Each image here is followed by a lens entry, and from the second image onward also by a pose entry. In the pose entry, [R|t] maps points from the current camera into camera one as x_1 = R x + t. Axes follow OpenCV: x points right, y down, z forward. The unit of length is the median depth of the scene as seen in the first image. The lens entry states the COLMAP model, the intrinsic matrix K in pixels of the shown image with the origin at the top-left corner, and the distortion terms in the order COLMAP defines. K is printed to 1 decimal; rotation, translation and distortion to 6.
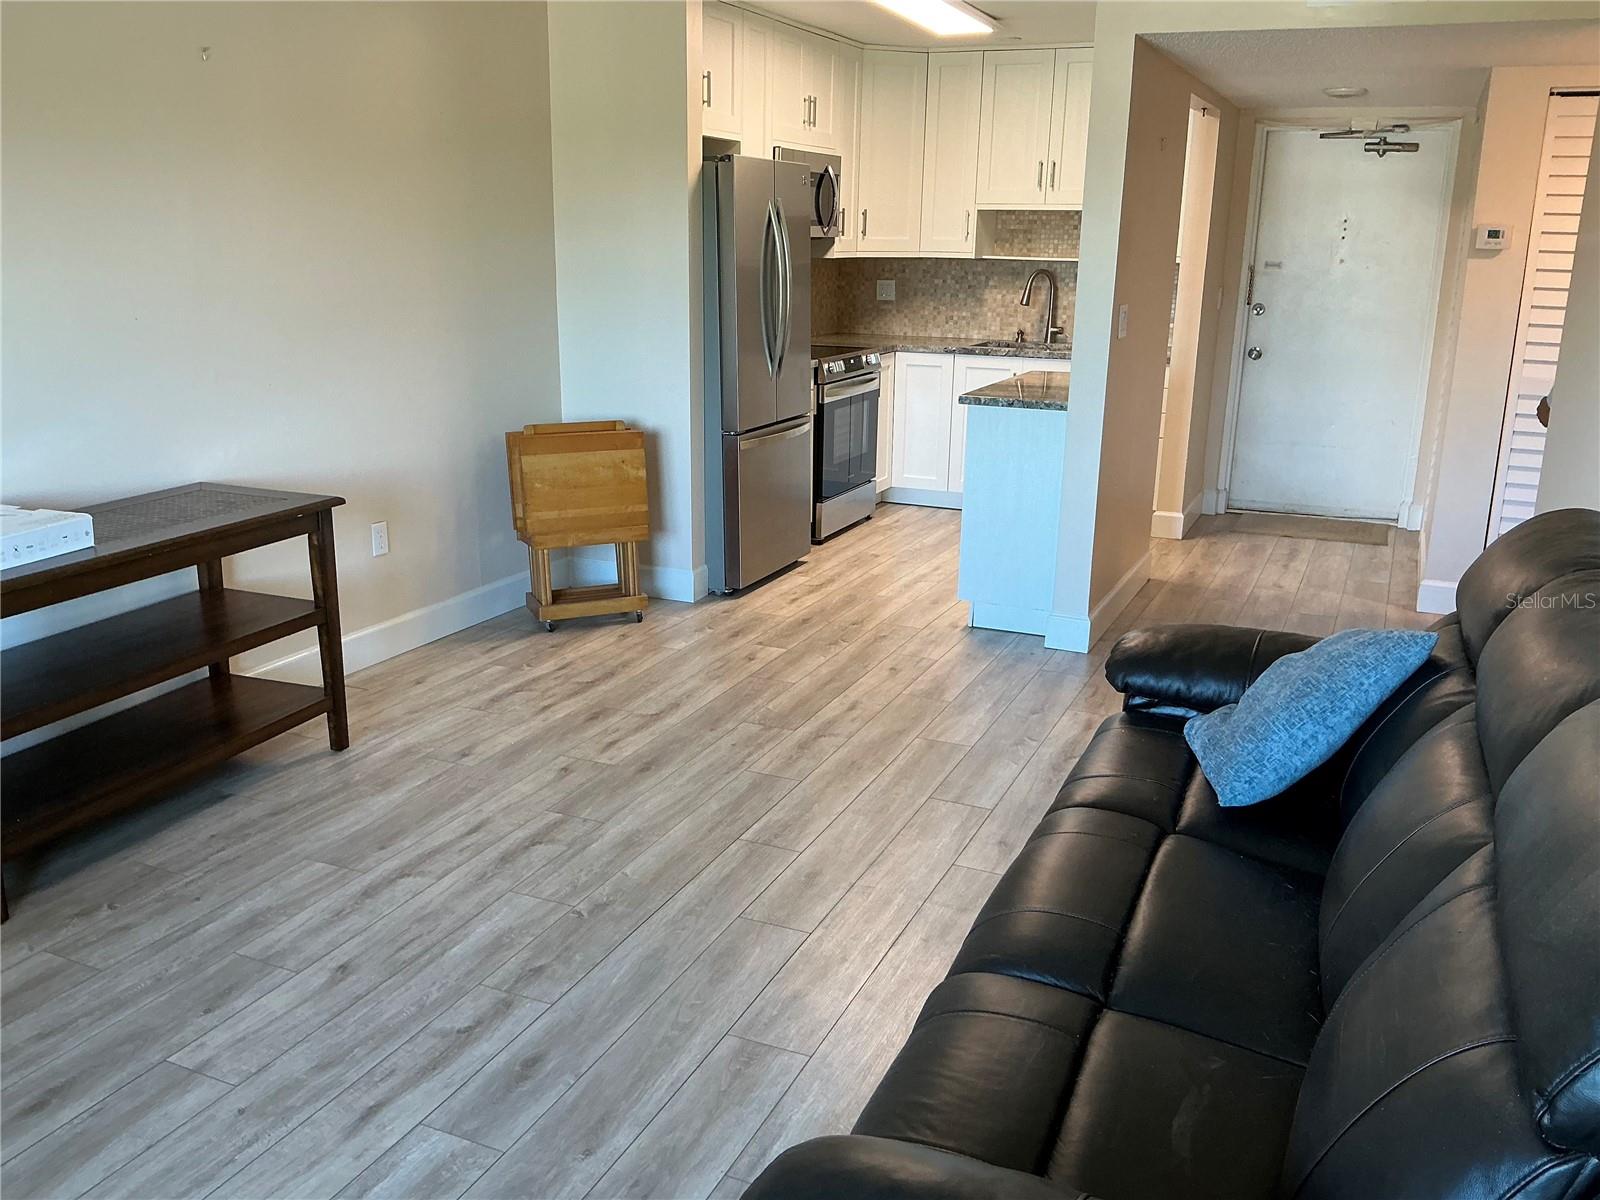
lens RADIAL K [[1386.0, 0, 760.7], [0, 1386.0, 684.0], [0, 0, 1]] dist [-0.020094, -0.021412]
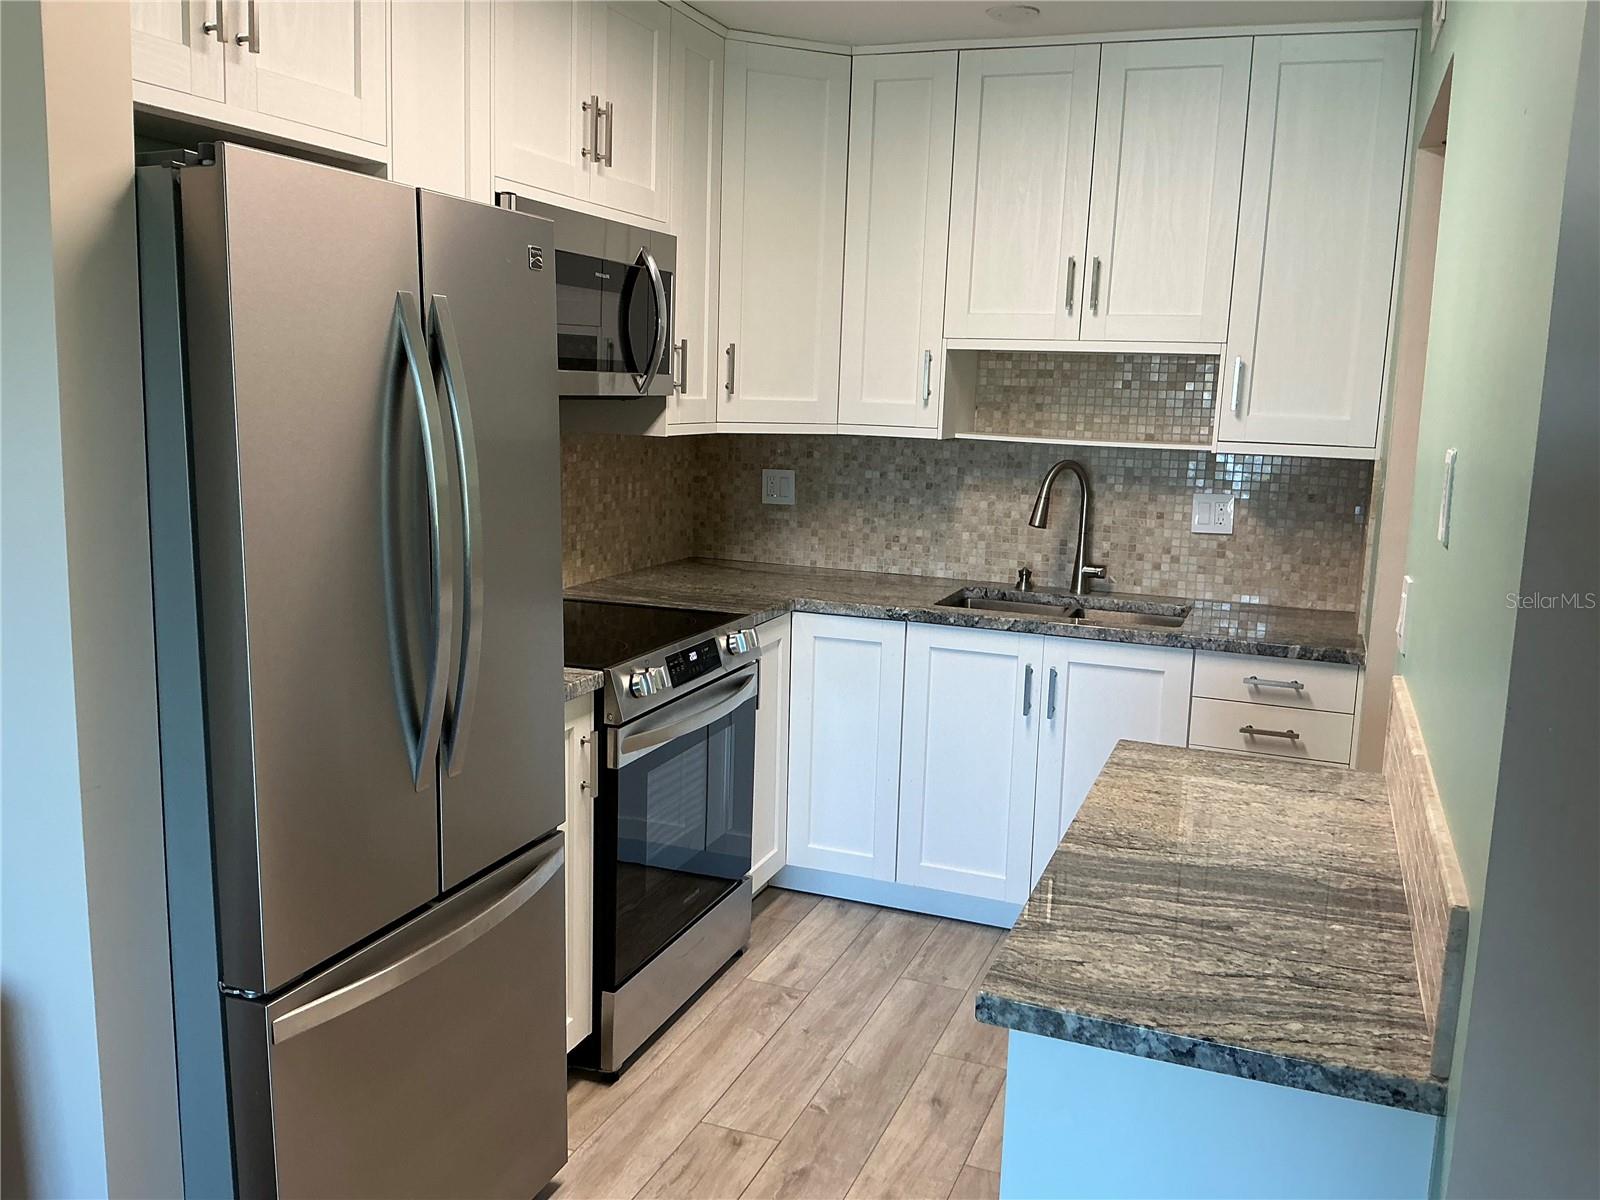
lens RADIAL K [[1386.0, 0, 801.5], [0, 1386.0, 603.9], [0, 0, 1]] dist [-0.020094, -0.021412]
pose [[0.996746, 0.008000, 0.080214, 0.059957], [0.004511, 0.987969, -0.154584, -0.164339], [-0.080486, 0.154443, 0.984718, 0.494402]]
